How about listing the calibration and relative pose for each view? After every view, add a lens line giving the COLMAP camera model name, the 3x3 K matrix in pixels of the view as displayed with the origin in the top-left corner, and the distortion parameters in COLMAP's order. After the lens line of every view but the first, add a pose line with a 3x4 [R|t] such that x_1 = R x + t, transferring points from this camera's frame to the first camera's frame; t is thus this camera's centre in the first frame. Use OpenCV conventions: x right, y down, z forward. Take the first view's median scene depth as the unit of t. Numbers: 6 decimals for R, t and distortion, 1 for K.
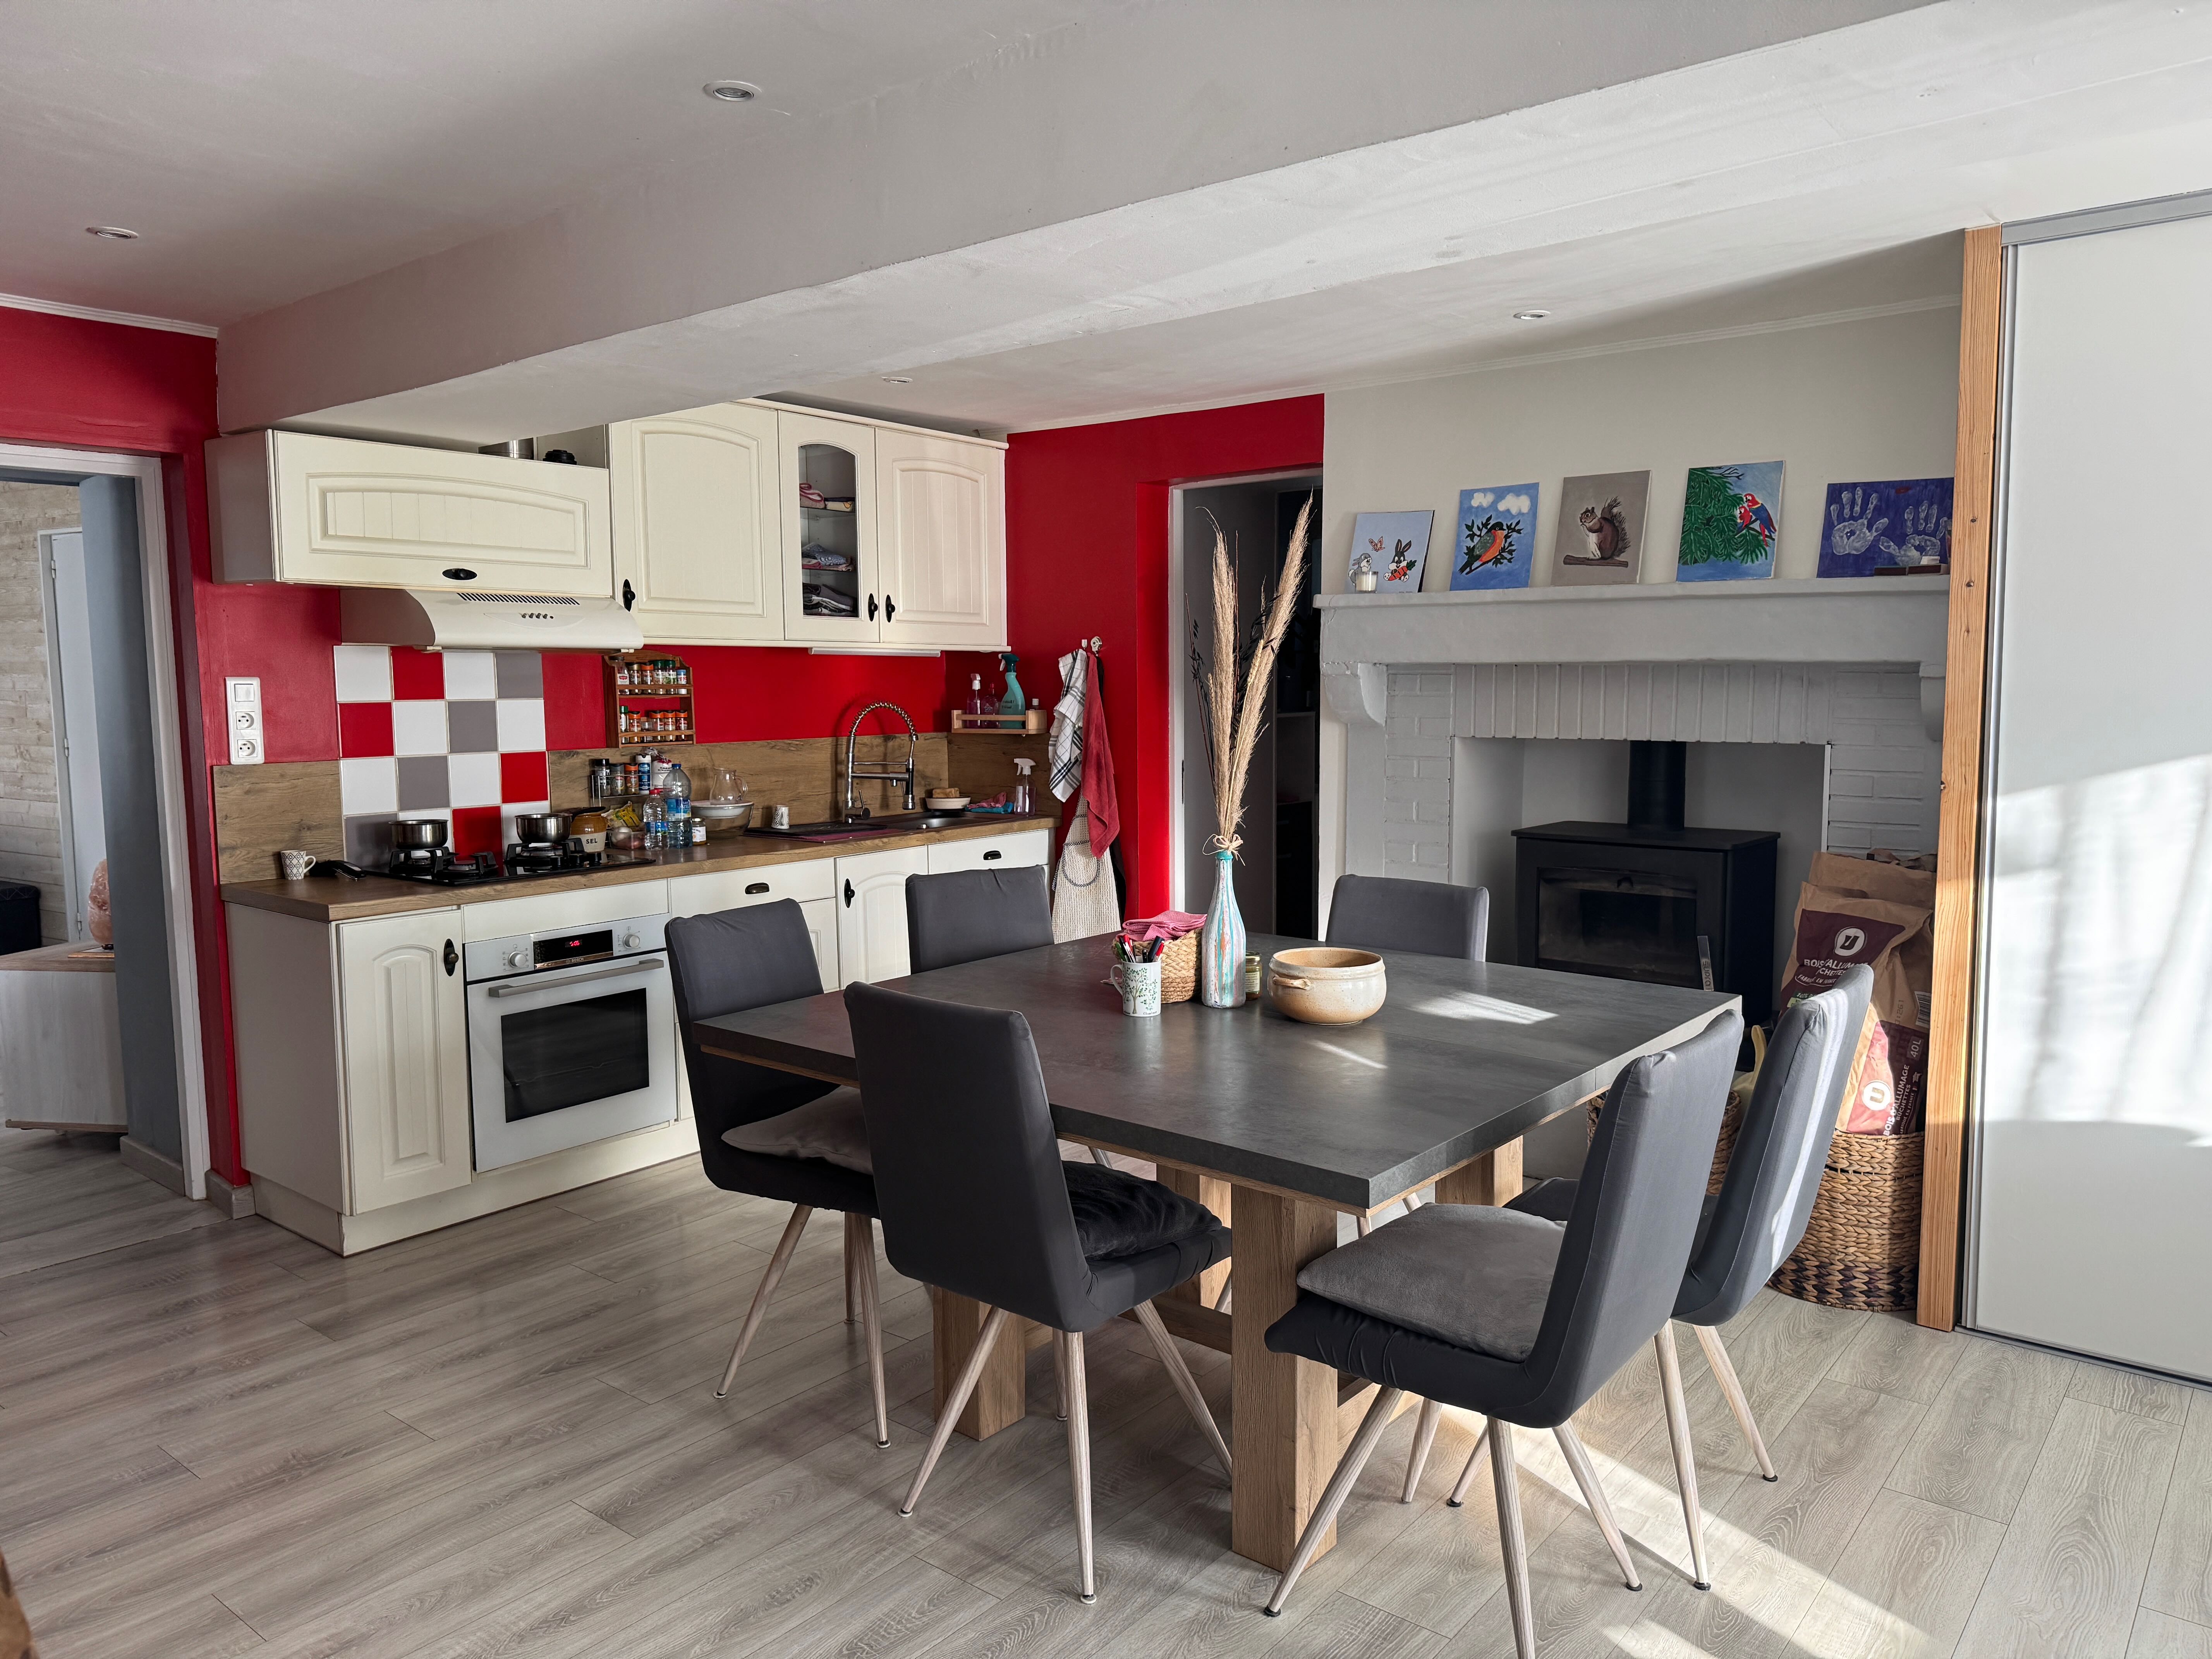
lens RADIAL K [[1547.4, 0, 1108.8], [0, 1547.4, 831.8], [0, 0, 1]] dist [0.003015, 0.005643]
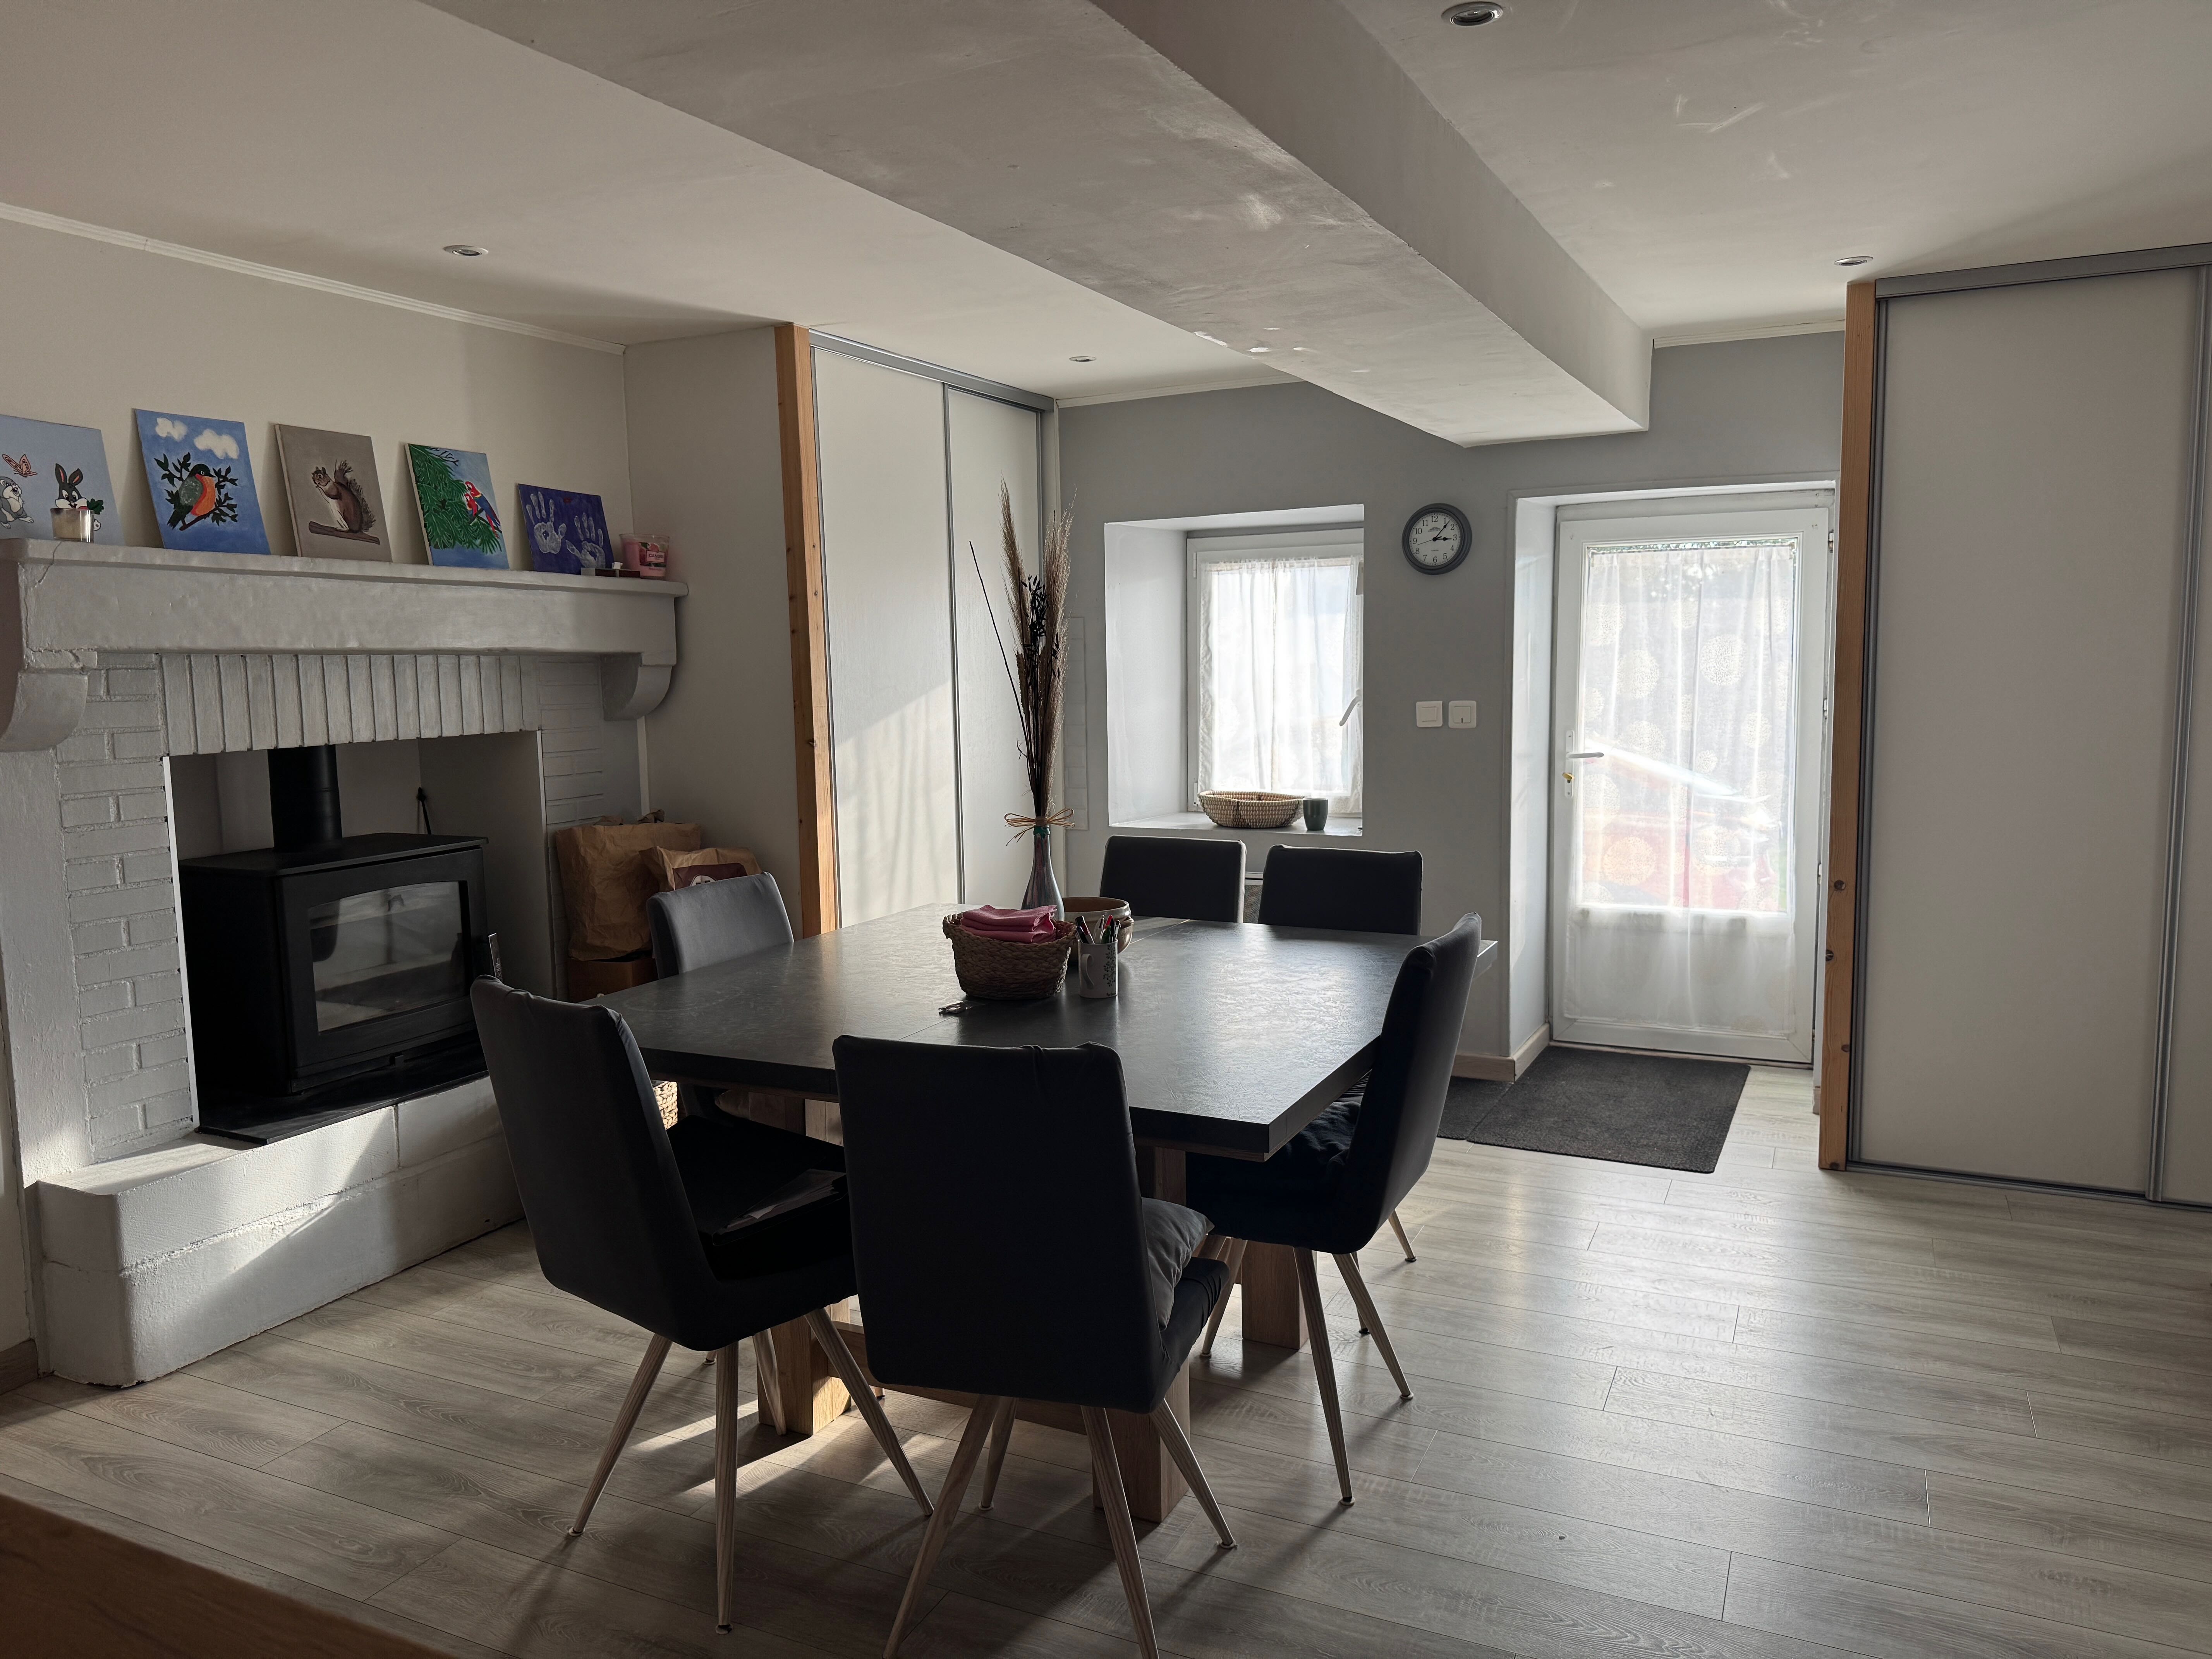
lens RADIAL K [[1547.4, 0, 1109.9], [0, 1547.4, 823.3], [0, 0, 1]] dist [0.003015, 0.005643]
pose [[-0.233248, -0.094232, 0.967841, -0.622310], [0.122745, 0.984480, 0.125434, -0.073086], [-0.964639, 0.148055, -0.218061, 0.805181]]
